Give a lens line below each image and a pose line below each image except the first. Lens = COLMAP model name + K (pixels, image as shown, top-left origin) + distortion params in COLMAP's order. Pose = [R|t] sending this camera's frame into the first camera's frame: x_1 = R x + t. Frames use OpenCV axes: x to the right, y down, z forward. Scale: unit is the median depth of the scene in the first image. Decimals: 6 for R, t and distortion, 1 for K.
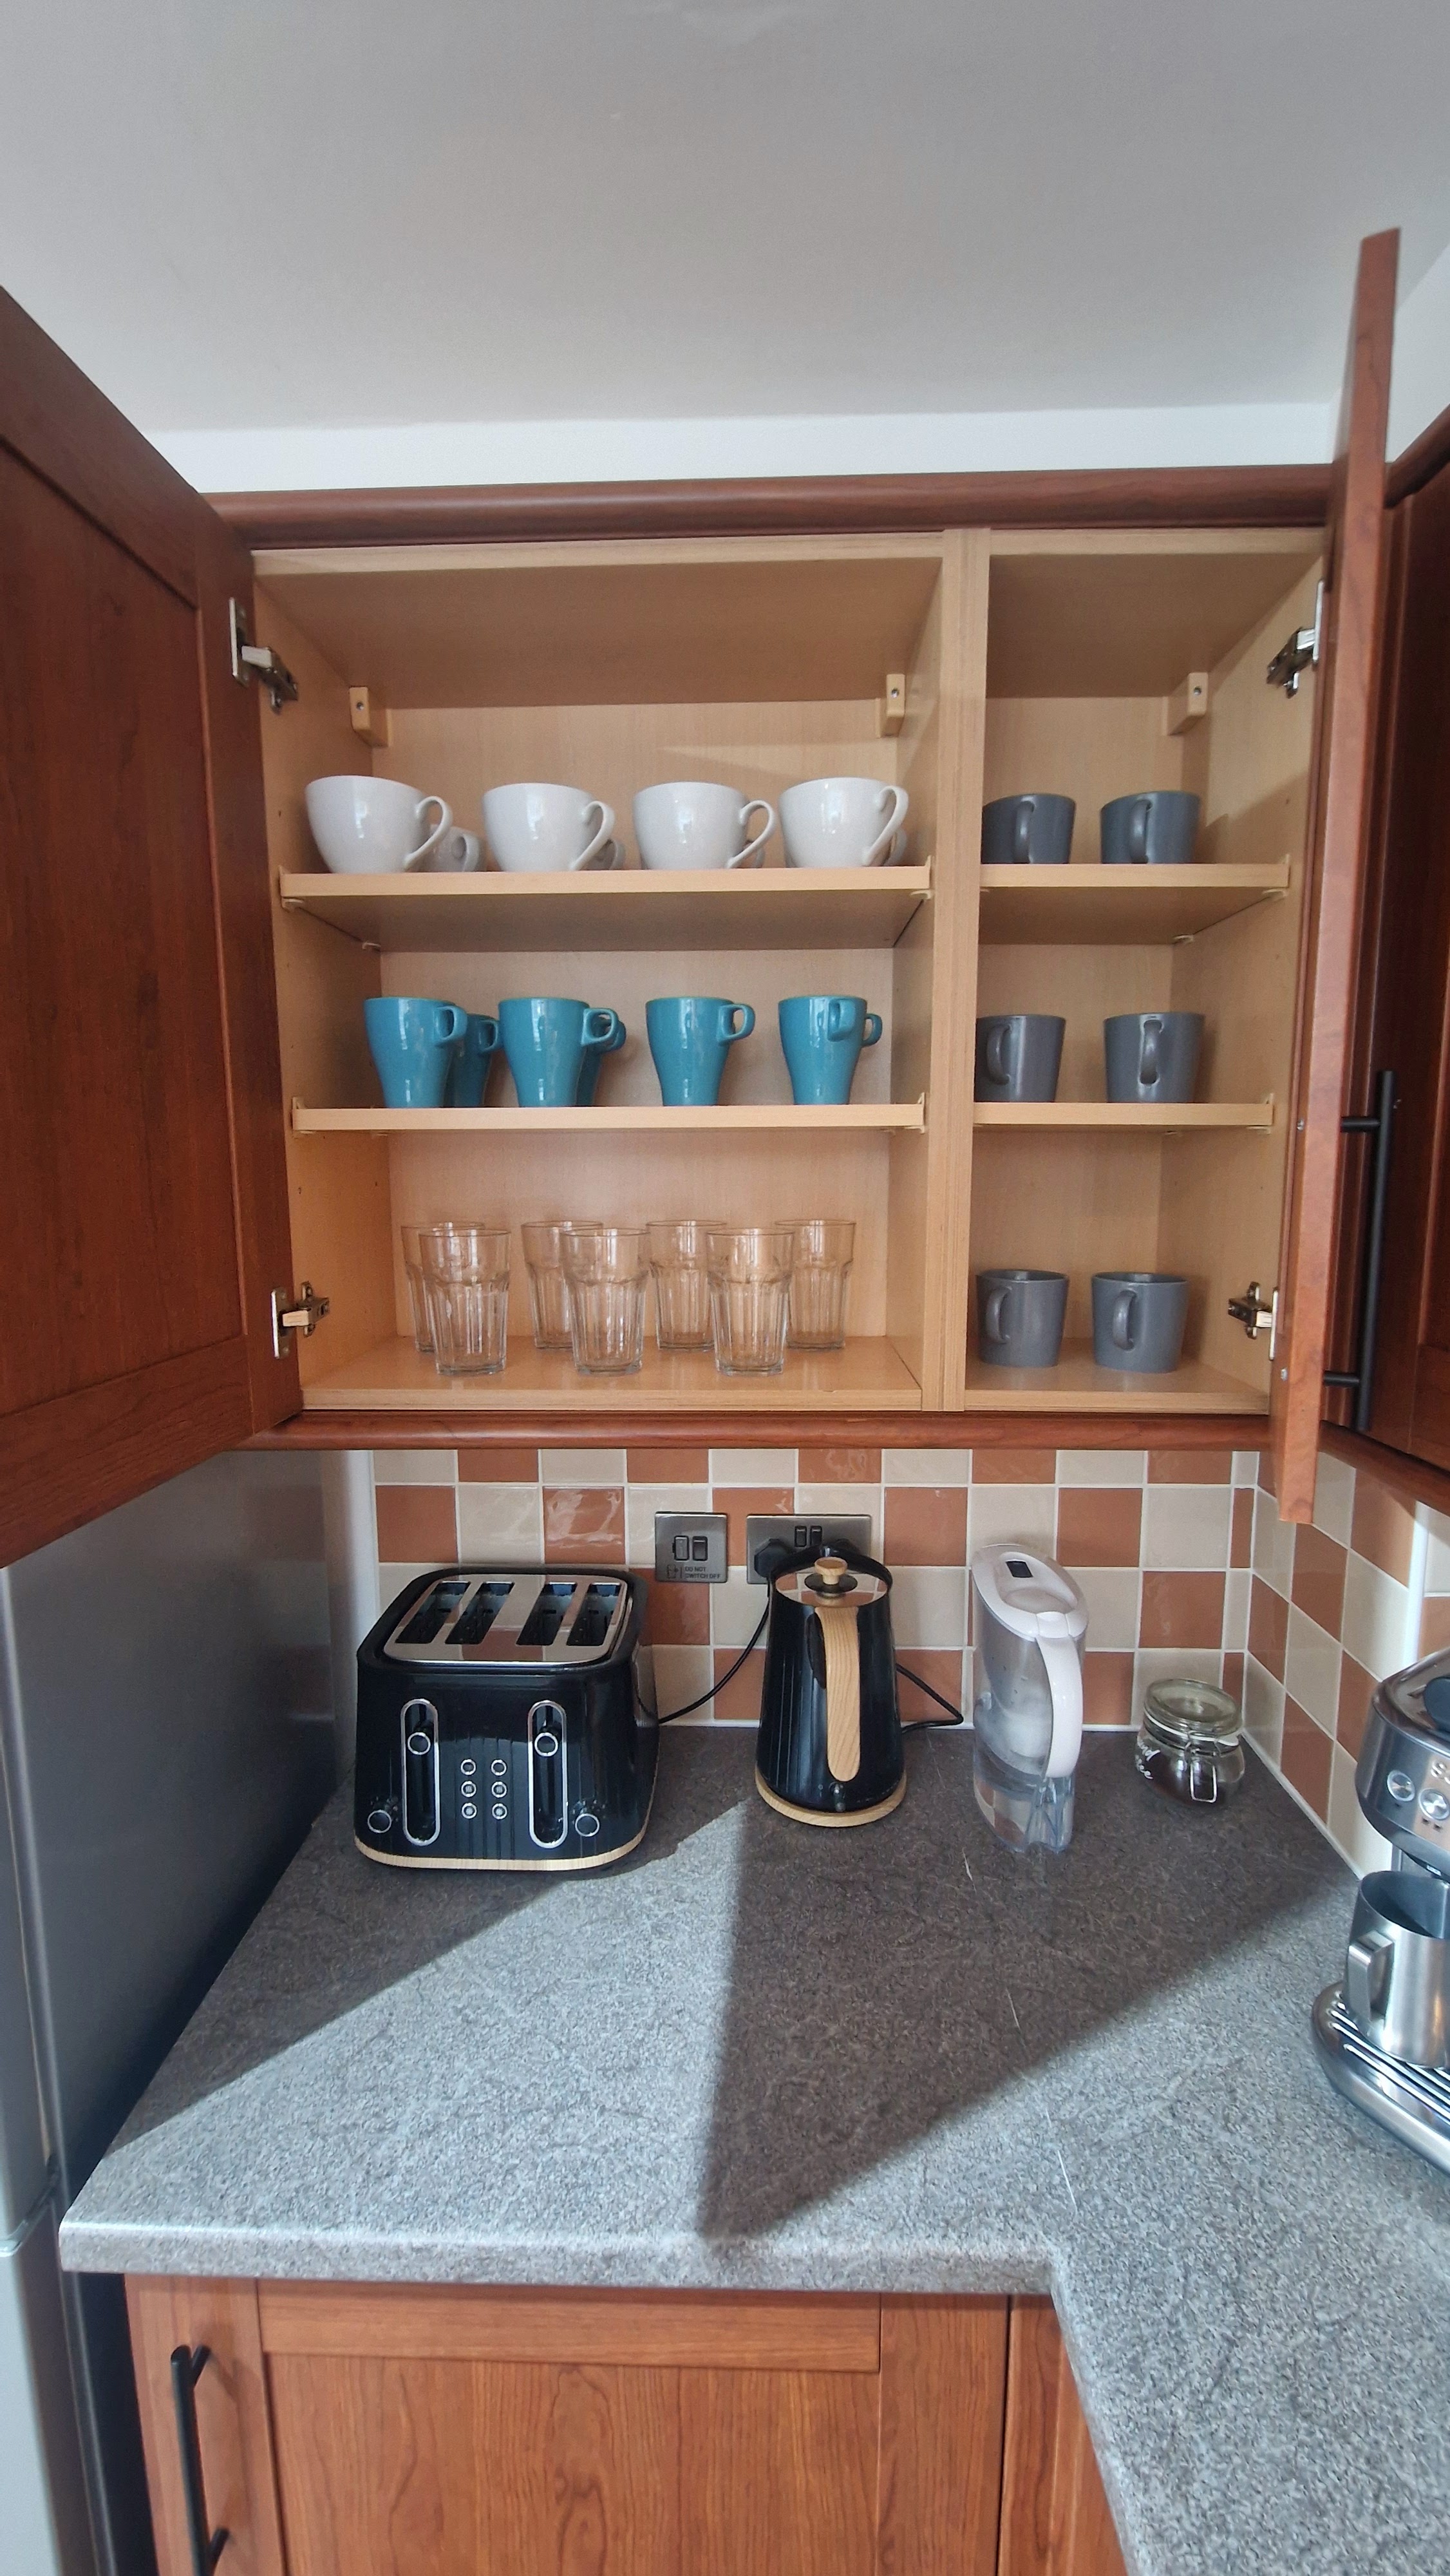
lens RADIAL K [[1050.6, 0, 728.2], [0, 1050.6, 1288.0], [0, 0, 1]] dist [0.002097, -0.000231]
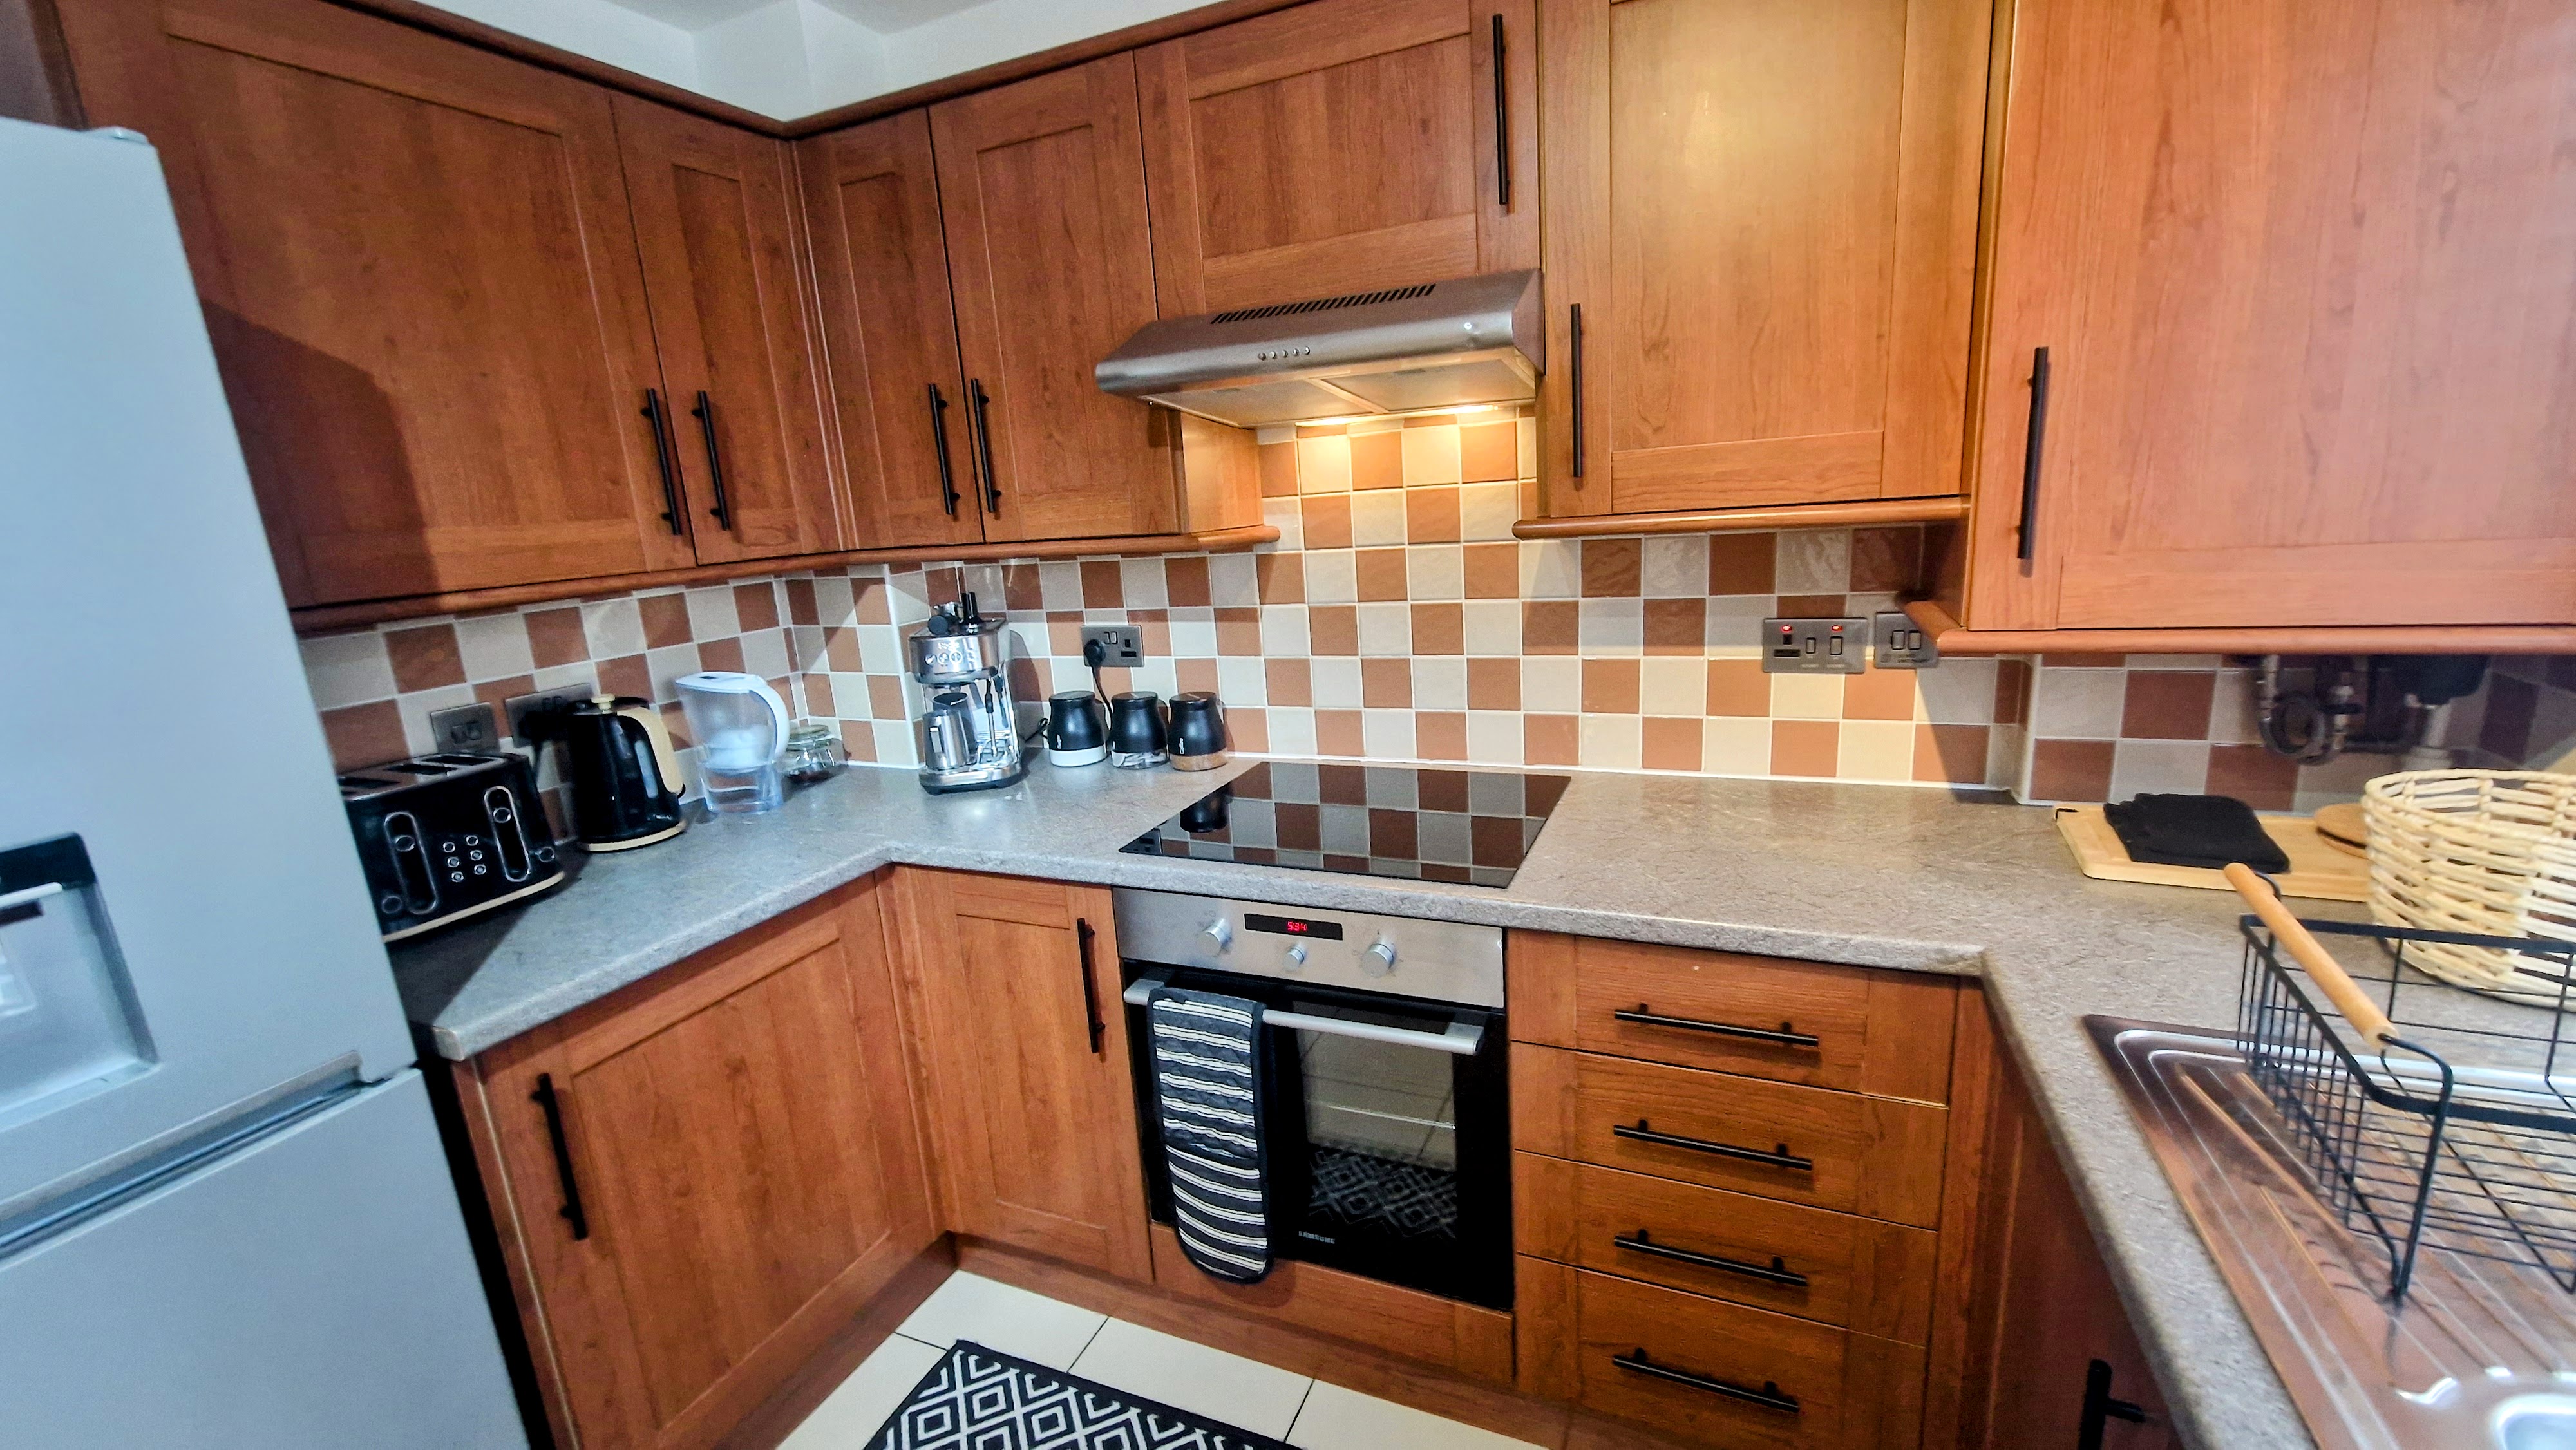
lens RADIAL K [[1050.6, 0, 1283.6], [0, 1050.6, 729.7], [0, 0, 1]] dist [0.002097, -0.000231]
pose [[0.377970, -0.223708, 0.898384, -1.084161], [0.197254, 0.967546, 0.157941, 0.295319], [-0.904561, 0.117512, 0.409831, -0.666605]]
